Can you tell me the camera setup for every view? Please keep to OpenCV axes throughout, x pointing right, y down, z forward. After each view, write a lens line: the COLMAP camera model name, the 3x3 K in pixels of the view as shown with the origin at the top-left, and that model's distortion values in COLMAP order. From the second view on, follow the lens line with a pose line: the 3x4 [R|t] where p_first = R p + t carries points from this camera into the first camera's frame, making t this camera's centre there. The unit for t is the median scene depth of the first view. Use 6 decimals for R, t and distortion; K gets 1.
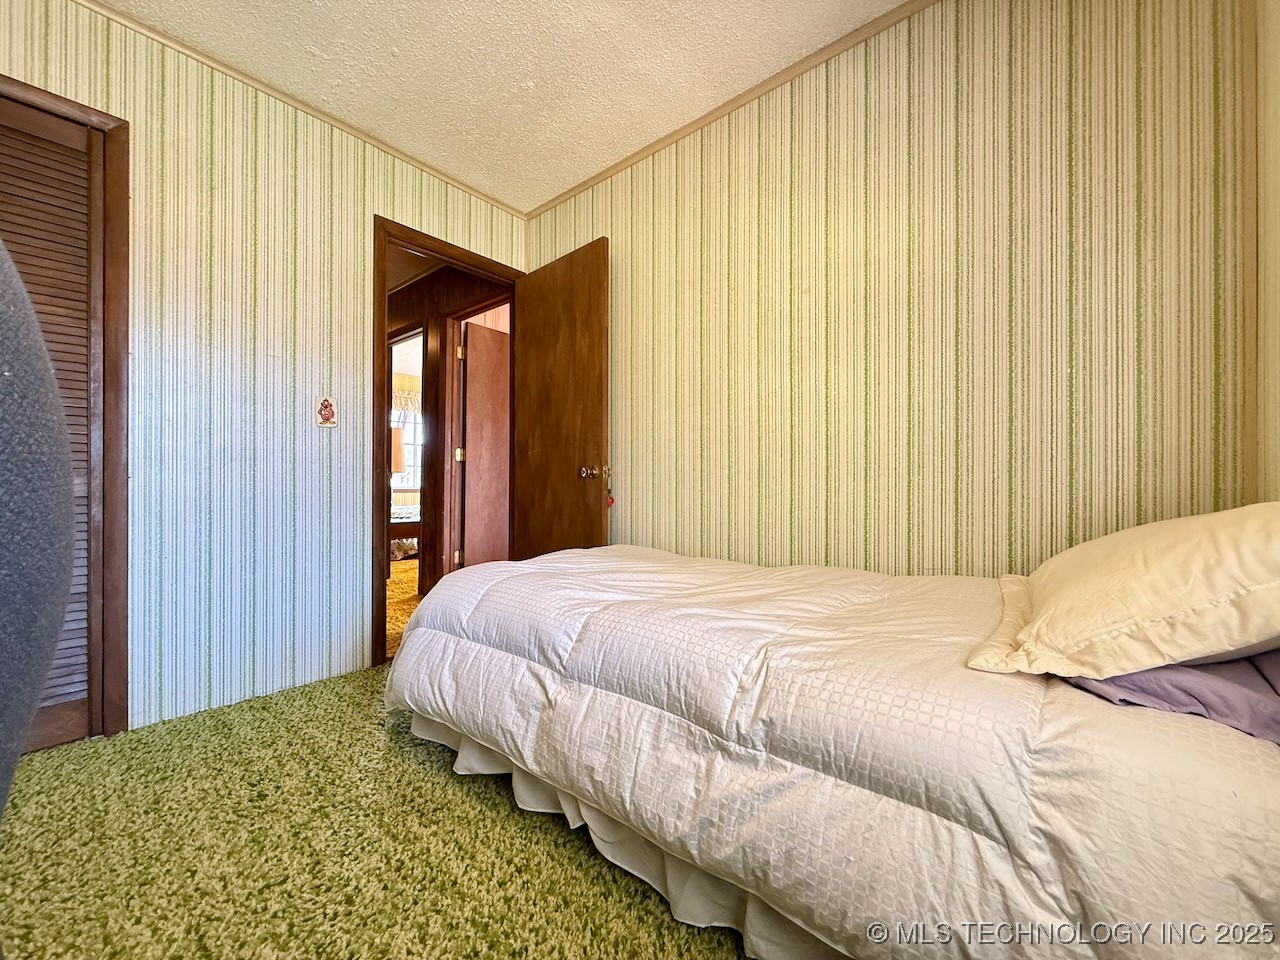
lens RADIAL K [[507.7, 0, 639.0], [0, 507.7, 481.0], [0, 0, 1]] dist [-0.002040, 0.000157]
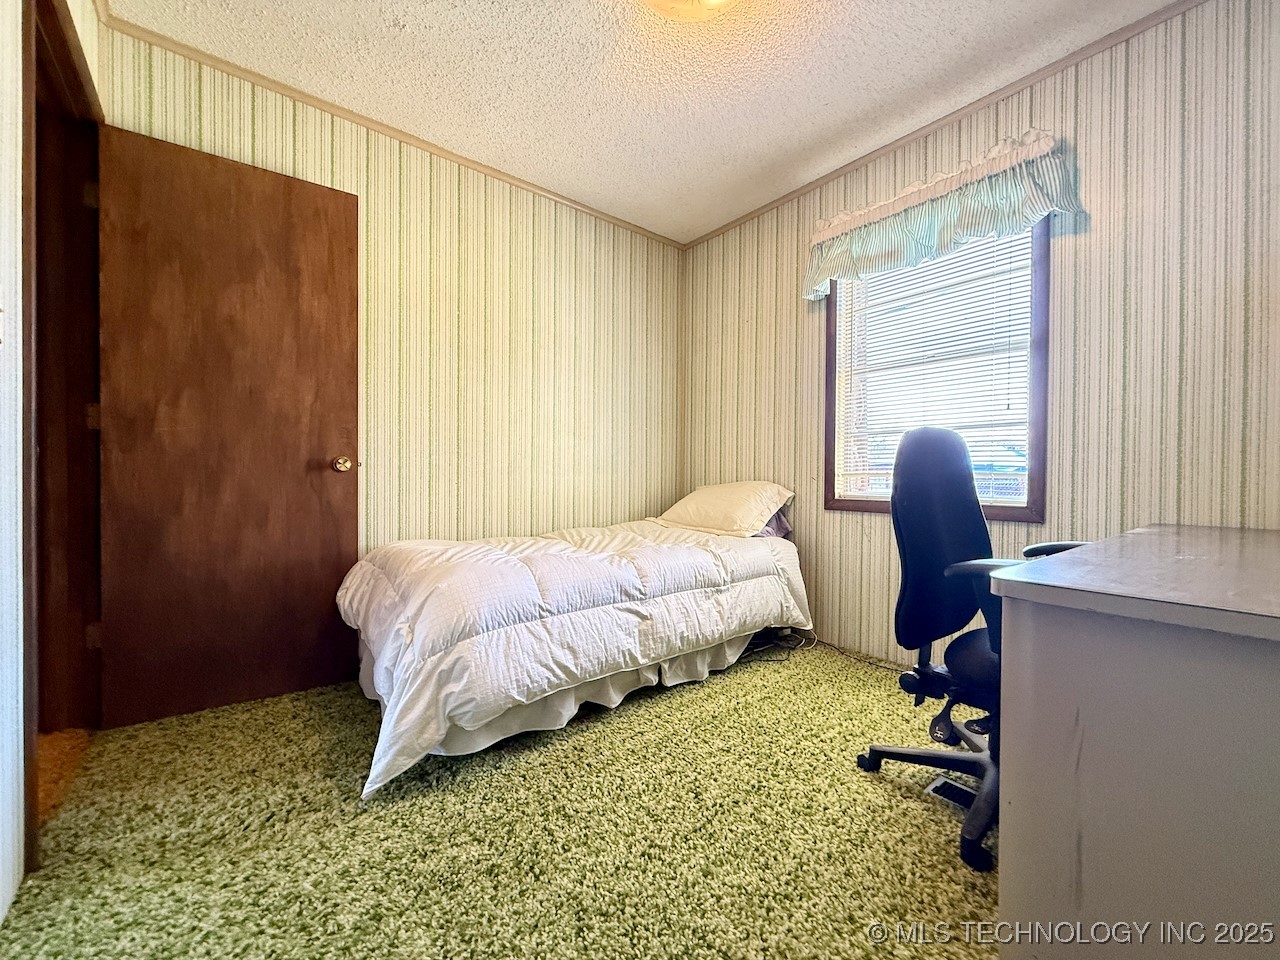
lens RADIAL K [[507.7, 0, 638.5], [0, 507.7, 479.7], [0, 0, 1]] dist [-0.002040, 0.000157]
pose [[0.184007, -0.013670, 0.982830, -1.484334], [-0.011279, 0.999808, 0.016018, -0.020899], [-0.982860, -0.014033, 0.183817, 0.620779]]
